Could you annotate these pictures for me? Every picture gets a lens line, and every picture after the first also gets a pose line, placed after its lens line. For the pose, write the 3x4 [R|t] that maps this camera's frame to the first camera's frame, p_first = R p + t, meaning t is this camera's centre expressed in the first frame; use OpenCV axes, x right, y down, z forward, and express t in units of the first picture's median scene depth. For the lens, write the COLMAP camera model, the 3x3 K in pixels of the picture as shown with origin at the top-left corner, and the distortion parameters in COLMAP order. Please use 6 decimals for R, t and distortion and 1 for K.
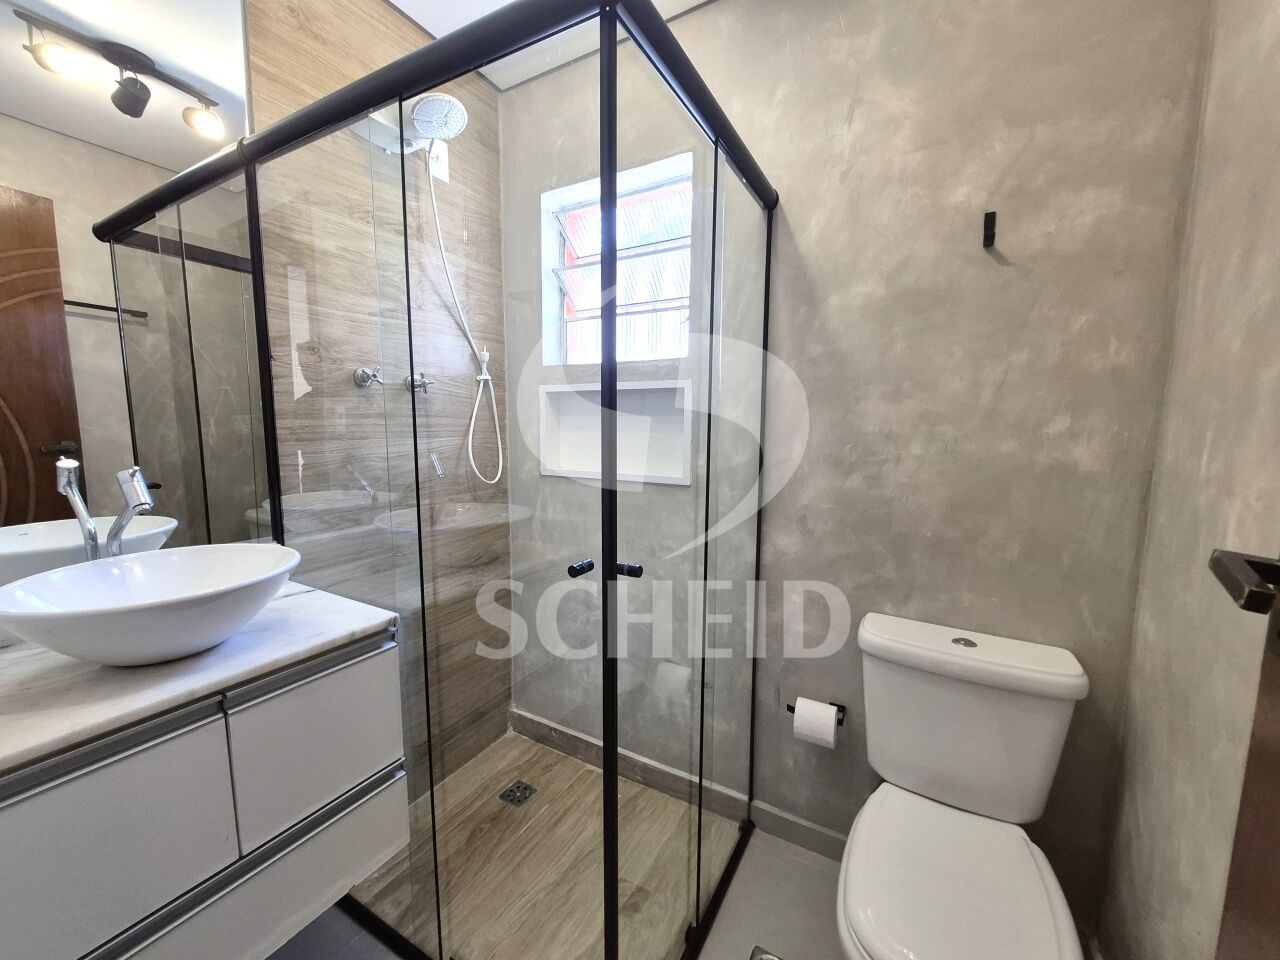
lens RADIAL K [[506.9, 0, 640.0], [0, 506.9, 480.0], [0, 0, 1]] dist [-0.001521, -0.000267]
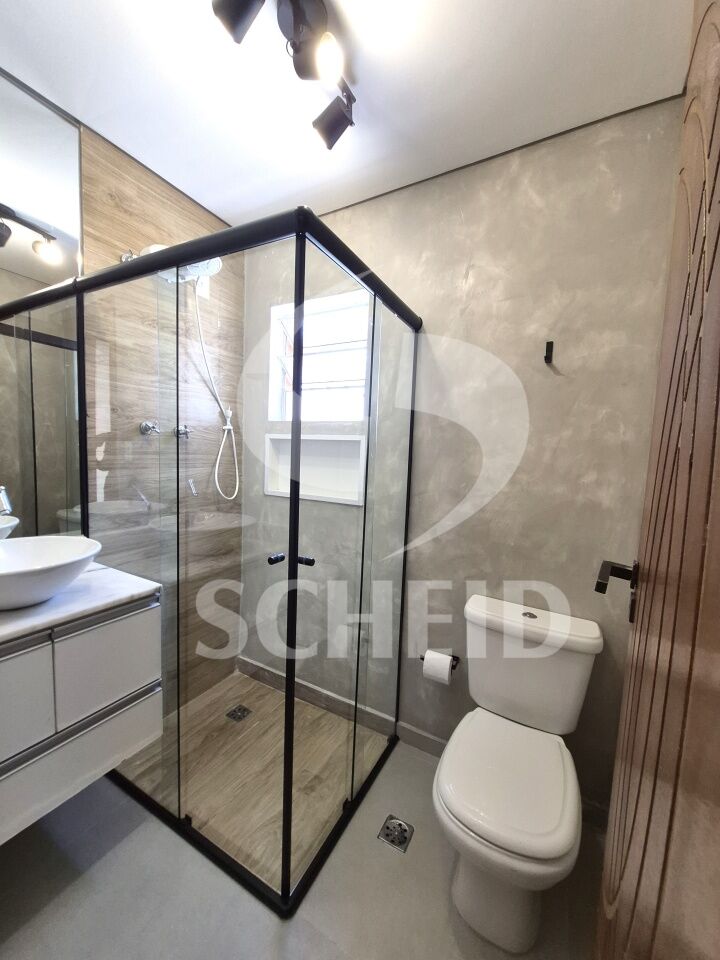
lens RADIAL K [[382.7, 0, 355.7], [0, 382.7, 483.7], [0, 0, 1]] dist [0.000898, 0.000037]
pose [[0.999357, 0.033800, 0.011950, 0.077748], [-0.033474, 0.999089, -0.026487, -0.029280], [-0.012835, 0.026070, 0.999578, -0.159564]]
